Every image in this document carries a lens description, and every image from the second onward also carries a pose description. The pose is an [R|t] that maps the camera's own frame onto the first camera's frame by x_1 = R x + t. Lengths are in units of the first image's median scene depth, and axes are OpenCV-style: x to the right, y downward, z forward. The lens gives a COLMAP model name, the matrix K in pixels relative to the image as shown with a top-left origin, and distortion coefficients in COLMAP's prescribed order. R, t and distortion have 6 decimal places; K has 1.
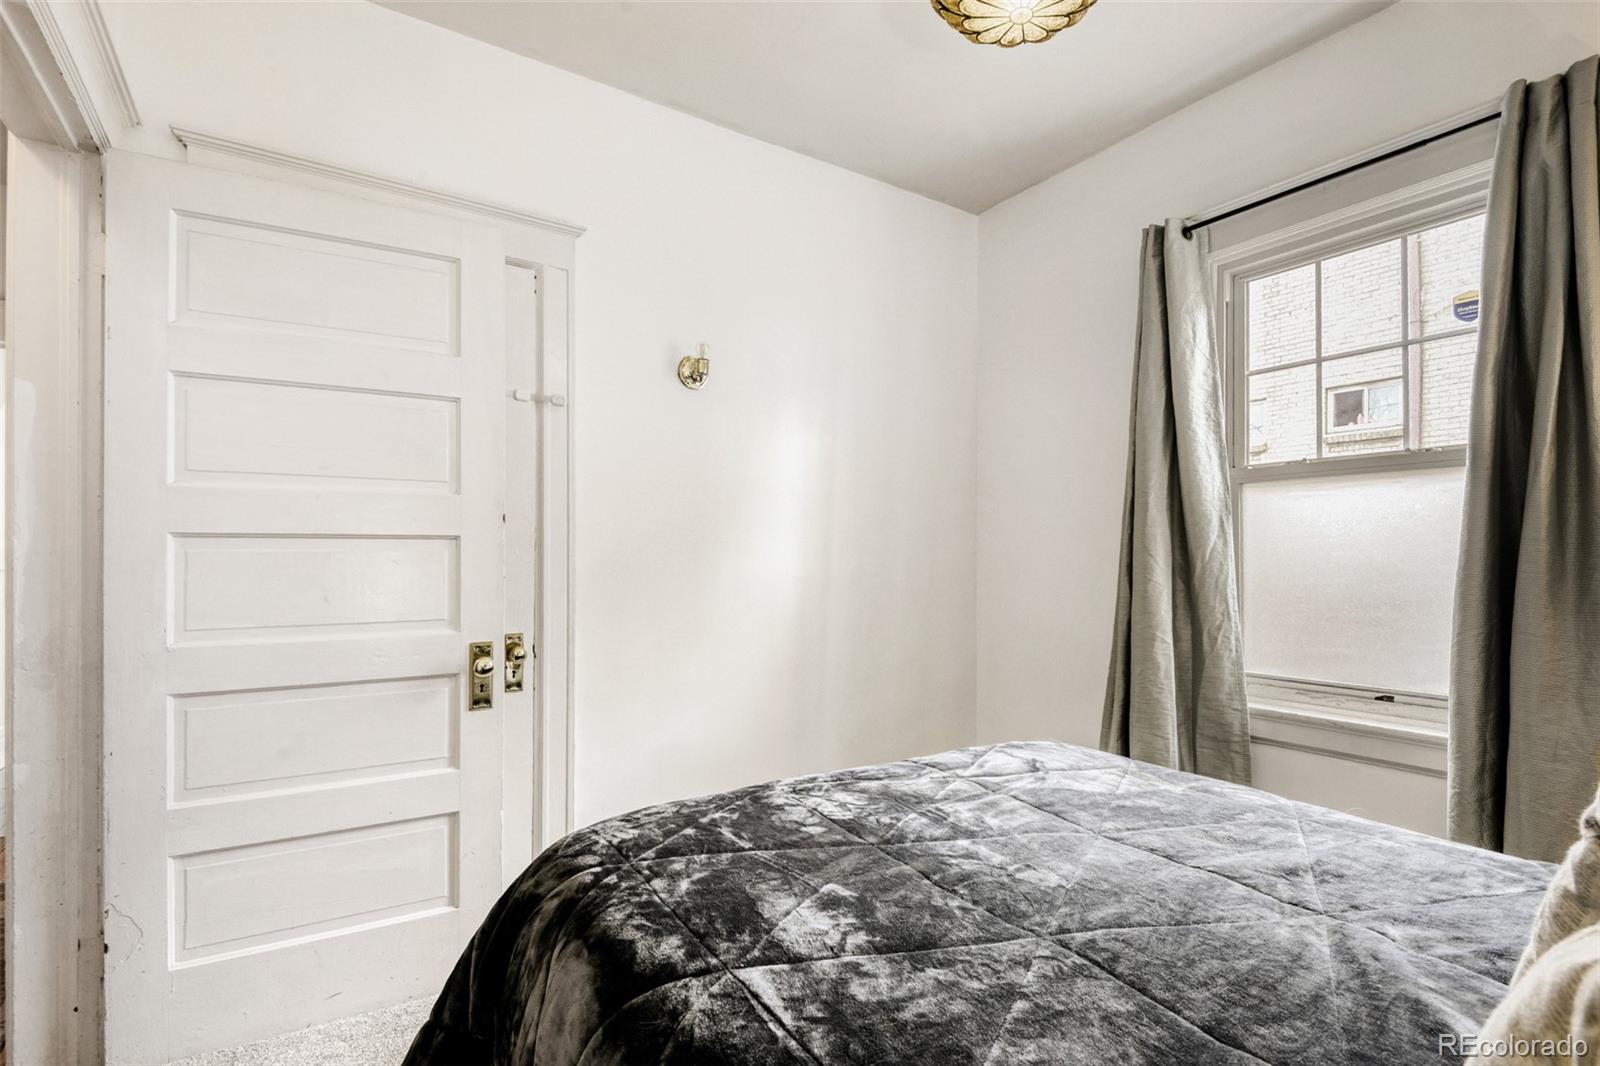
lens RADIAL K [[729.8, 0, 795.0], [0, 729.8, 548.3], [0, 0, 1]] dist [0.037818, -0.018522]
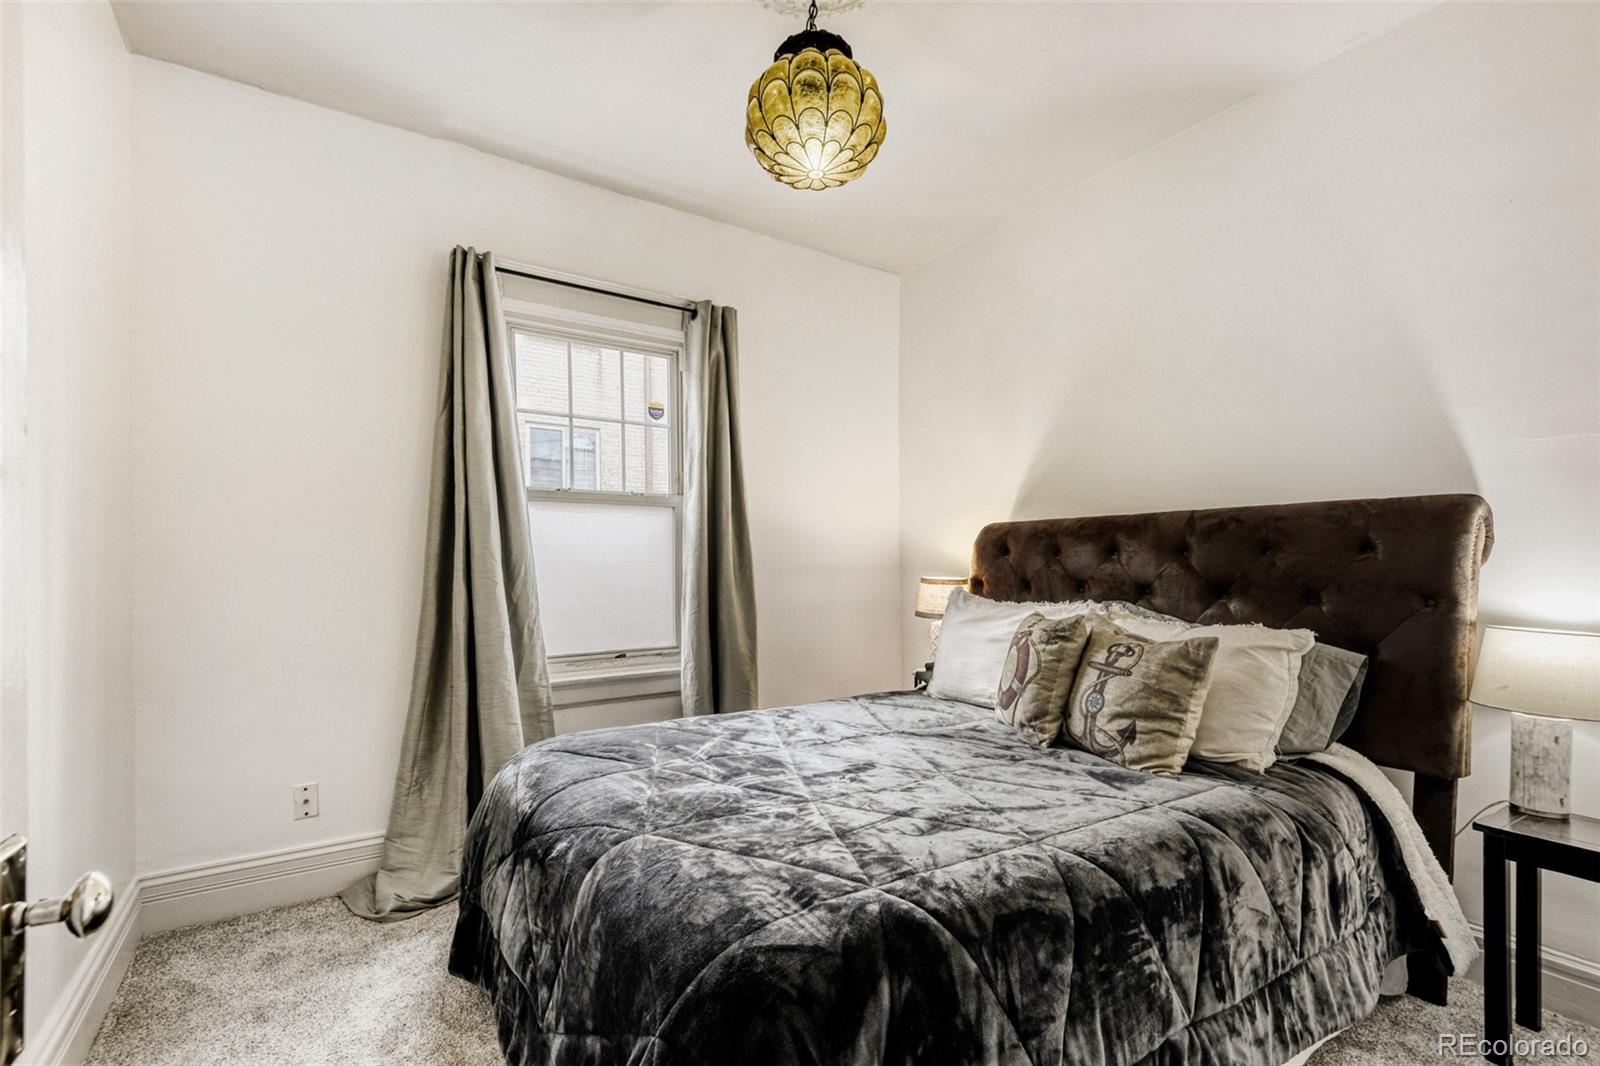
lens RADIAL K [[729.8, 0, 795.0], [0, 729.8, 548.3], [0, 0, 1]] dist [0.037818, -0.018522]
pose [[0.014129, 0.026038, 0.999561, -0.631371], [-0.009329, 0.999621, -0.025908, 0.019245], [-0.999857, -0.008959, 0.014367, 0.591829]]
